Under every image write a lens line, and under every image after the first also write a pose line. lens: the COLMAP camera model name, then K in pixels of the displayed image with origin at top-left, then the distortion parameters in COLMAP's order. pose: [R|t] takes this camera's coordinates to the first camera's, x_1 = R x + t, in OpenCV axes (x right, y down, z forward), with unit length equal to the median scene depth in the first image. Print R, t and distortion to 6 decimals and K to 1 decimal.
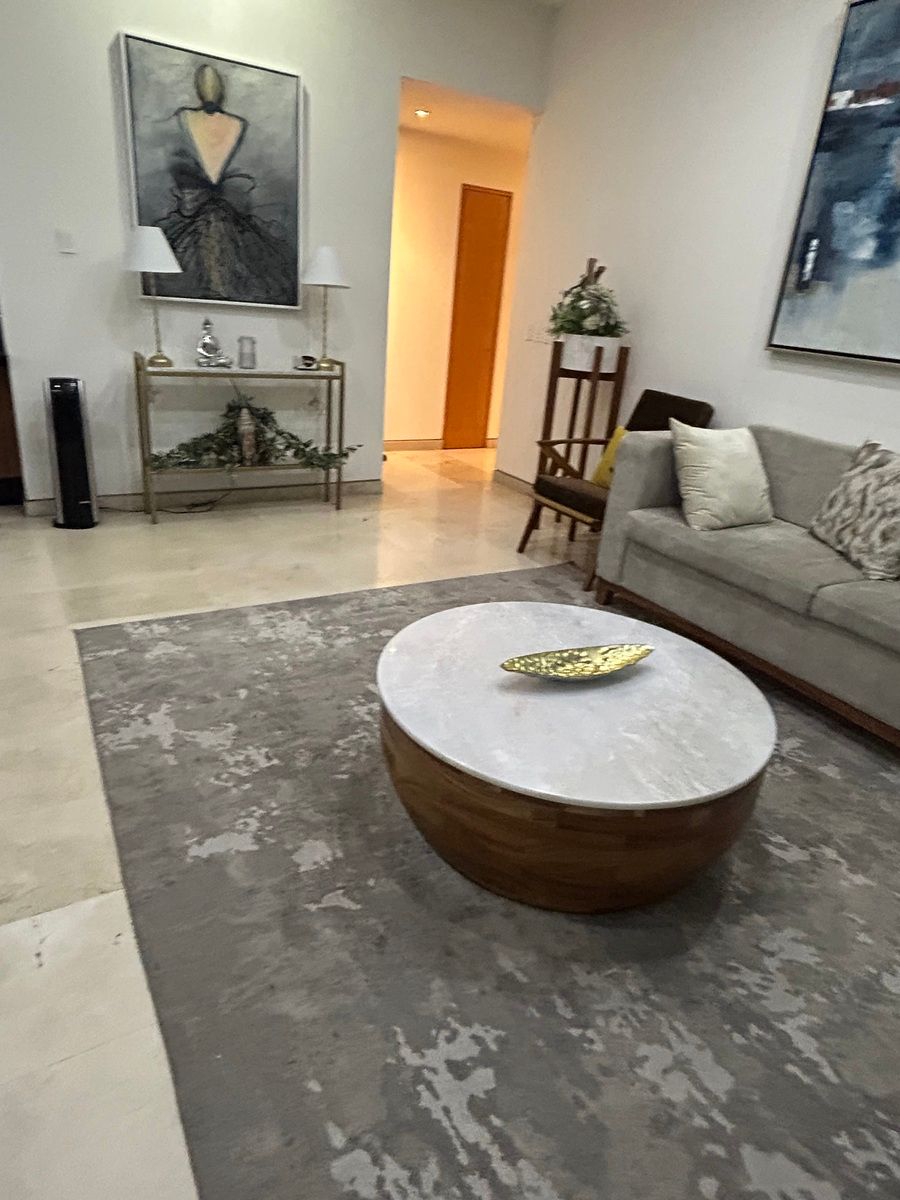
lens RADIAL K [[729.6, 0, 450.4], [0, 729.6, 601.4], [0, 0, 1]] dist [-0.002762, 0.011789]
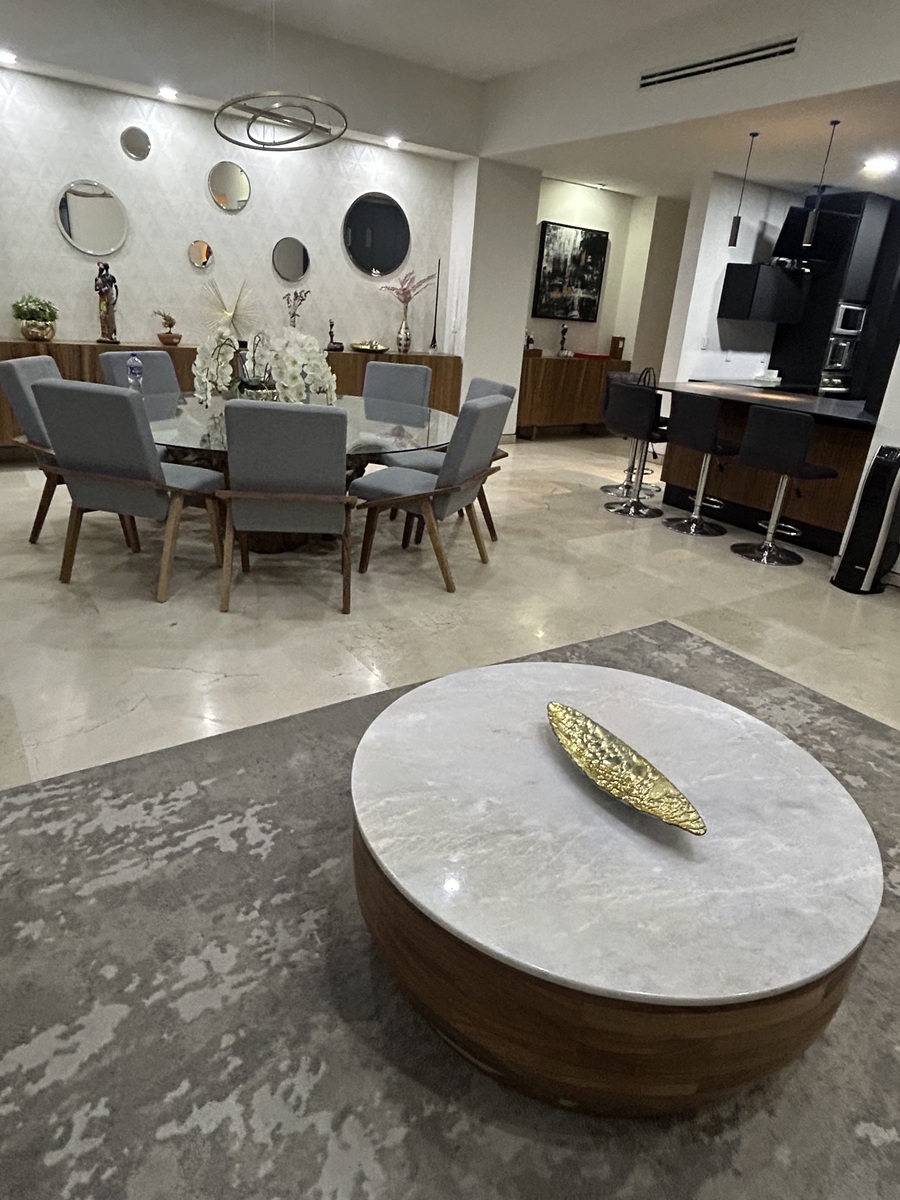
lens RADIAL K [[729.6, 0, 449.1], [0, 729.6, 593.2], [0, 0, 1]] dist [-0.002762, 0.011789]
pose [[0.063215, 0.291564, -0.954460, 1.093180], [-0.446276, 0.863685, 0.234277, -0.225411], [0.892660, 0.411142, 0.184716, 0.818914]]
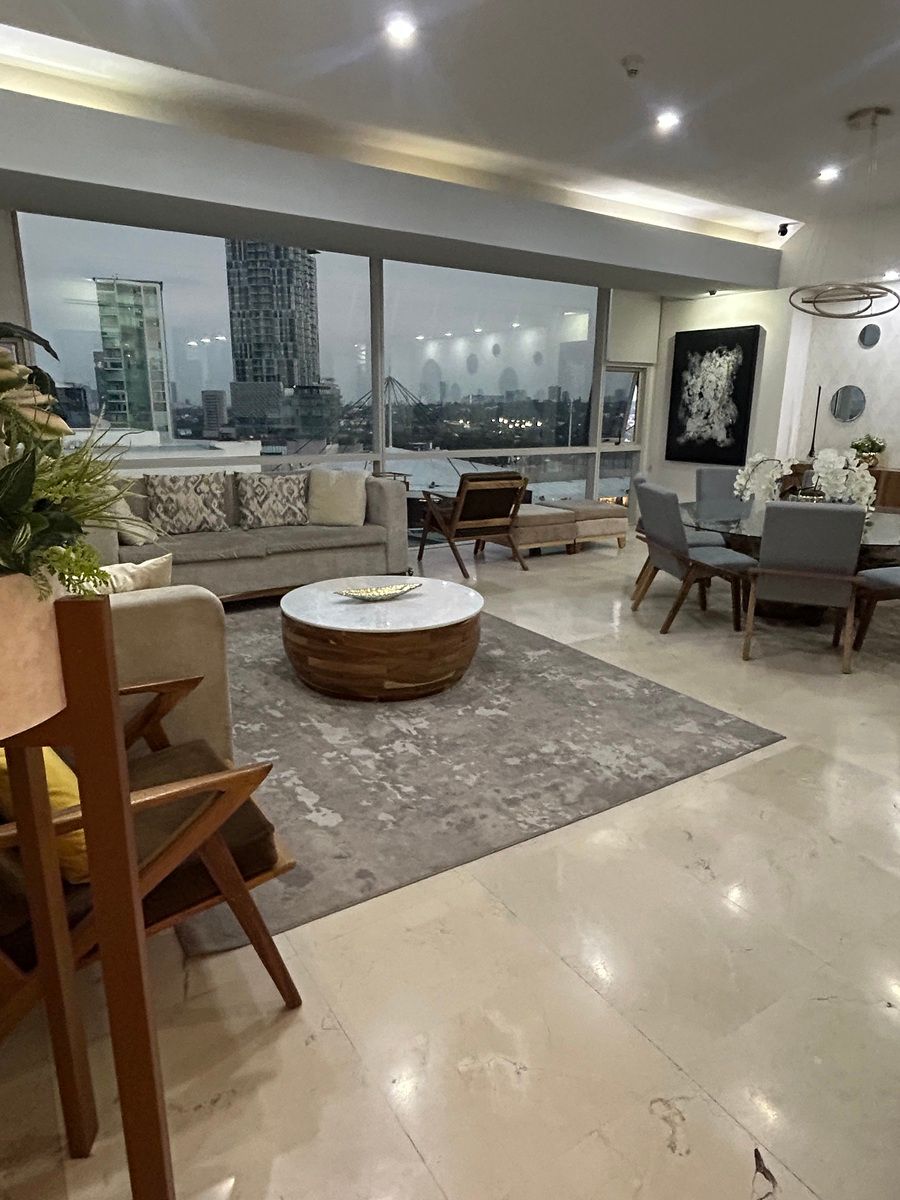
lens RADIAL K [[729.6, 0, 445.5], [0, 729.6, 603.7], [0, 0, 1]] dist [-0.002762, 0.011789]
pose [[-0.994829, -0.081674, -0.060377, 0.150236], [-0.101541, 0.786110, 0.609688, -1.376884], [-0.002333, 0.612666, -0.790338, 3.247436]]
